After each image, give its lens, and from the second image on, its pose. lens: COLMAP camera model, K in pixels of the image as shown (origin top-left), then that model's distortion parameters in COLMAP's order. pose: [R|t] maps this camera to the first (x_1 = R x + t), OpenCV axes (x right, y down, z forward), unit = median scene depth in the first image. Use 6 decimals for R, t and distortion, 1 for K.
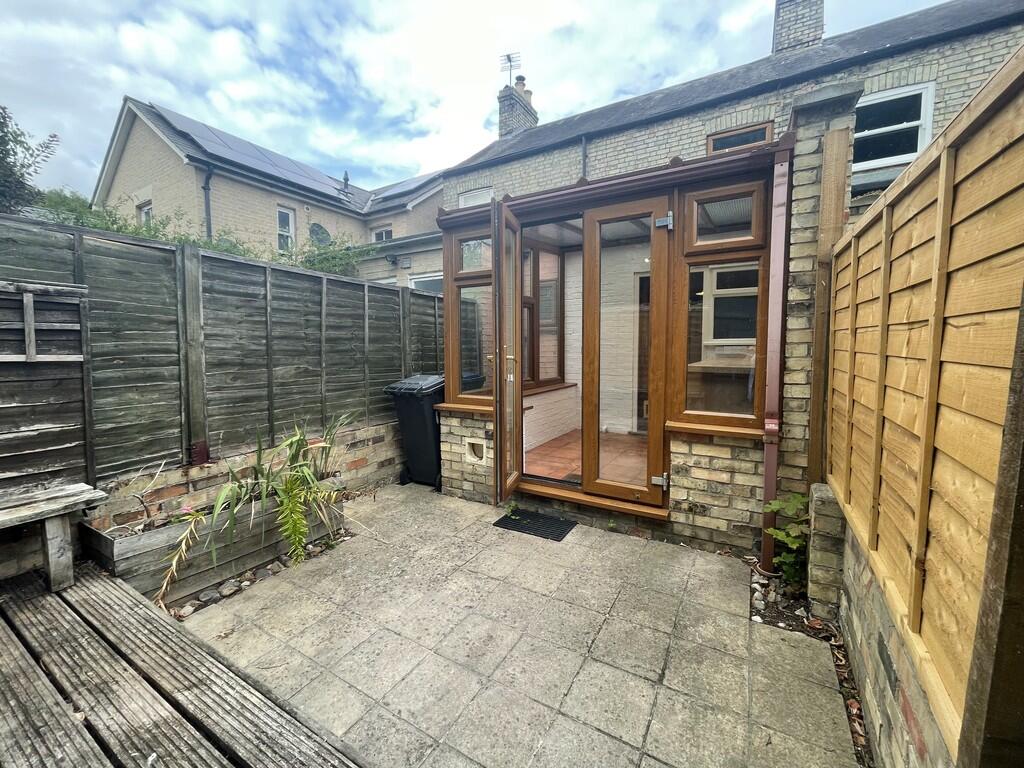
lens RADIAL K [[412.9, 0, 512.7], [0, 412.9, 371.7], [0, 0, 1]] dist [-0.001017, -0.000294]
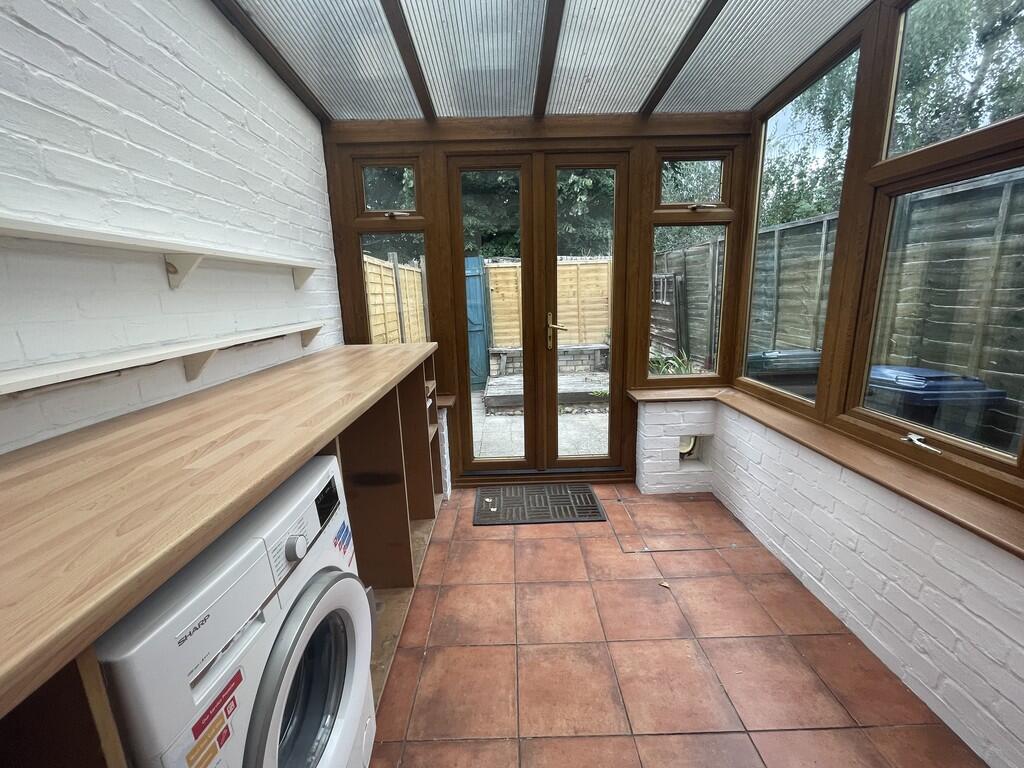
lens RADIAL K [[412.9, 0, 512.7], [0, 412.9, 371.7], [0, 0, 1]] dist [-0.001017, -0.000294]
pose [[-0.857335, 0.124087, -0.499580, 0.920713], [-0.001335, 0.969972, 0.243214, -0.211466], [0.514758, 0.209183, -0.831425, 2.364405]]
